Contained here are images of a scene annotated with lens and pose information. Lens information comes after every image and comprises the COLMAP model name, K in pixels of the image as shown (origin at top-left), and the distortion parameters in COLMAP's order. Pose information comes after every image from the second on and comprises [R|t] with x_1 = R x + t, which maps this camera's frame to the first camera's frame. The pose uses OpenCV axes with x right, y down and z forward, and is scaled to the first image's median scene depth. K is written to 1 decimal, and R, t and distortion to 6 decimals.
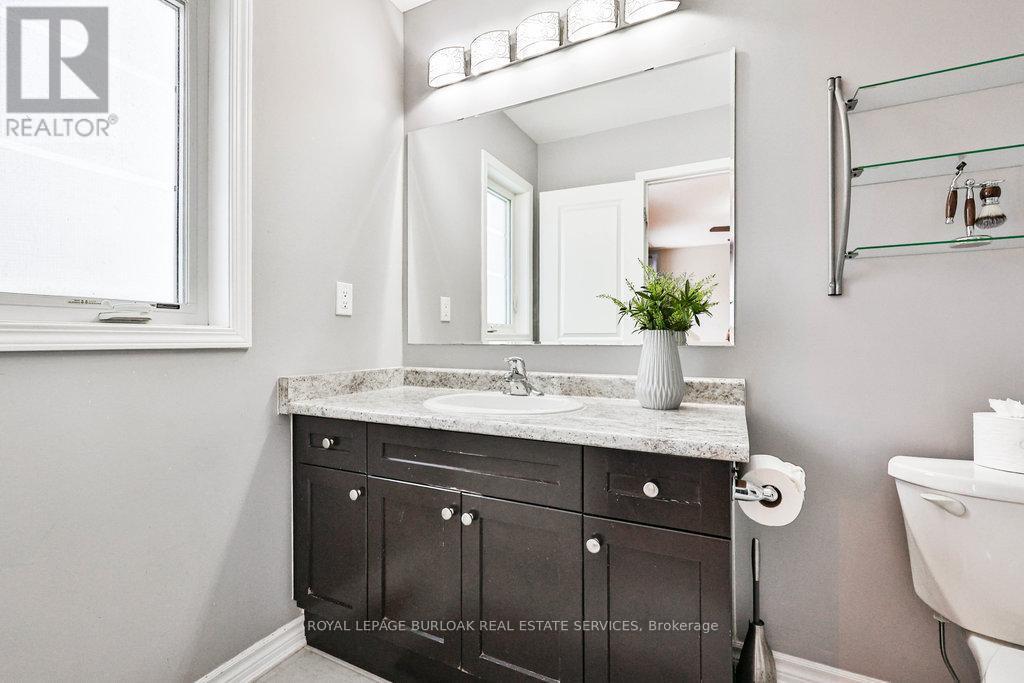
lens RADIAL K [[435.5, 0, 513.8], [0, 435.5, 343.5], [0, 0, 1]] dist [0.001356, 0.000320]
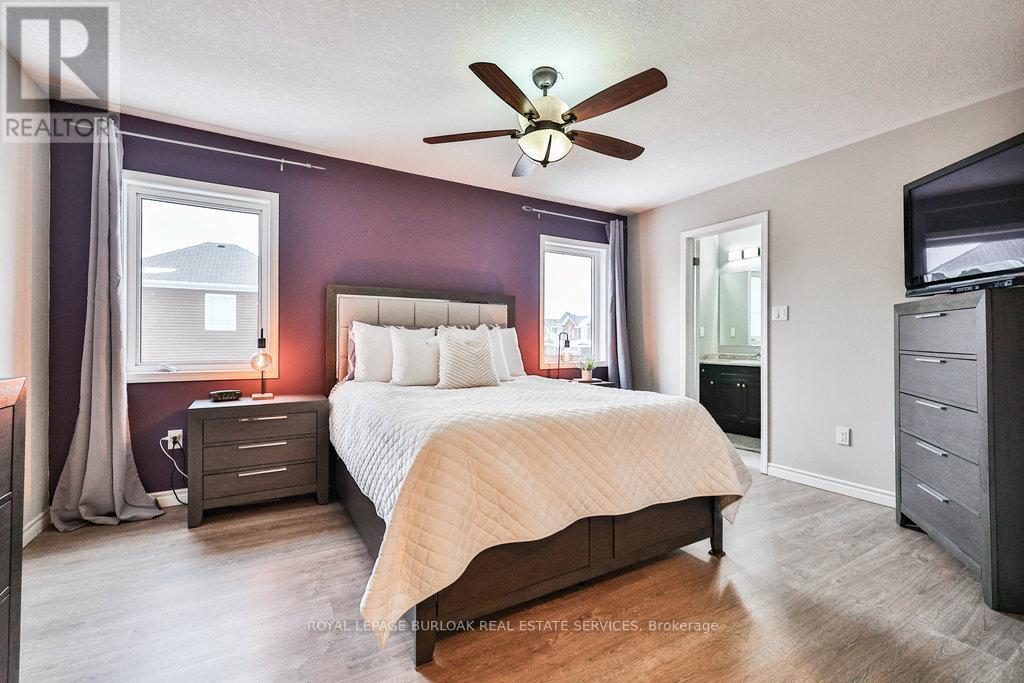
lens RADIAL K [[435.5, 0, 512.3], [0, 435.5, 339.8], [0, 0, 1]] dist [0.001356, 0.000320]
pose [[0.836927, 0.002000, -0.547311, 0.198123], [0.002047, 0.999975, 0.006784, -0.064170], [0.547311, -0.006798, 0.836902, -2.264205]]
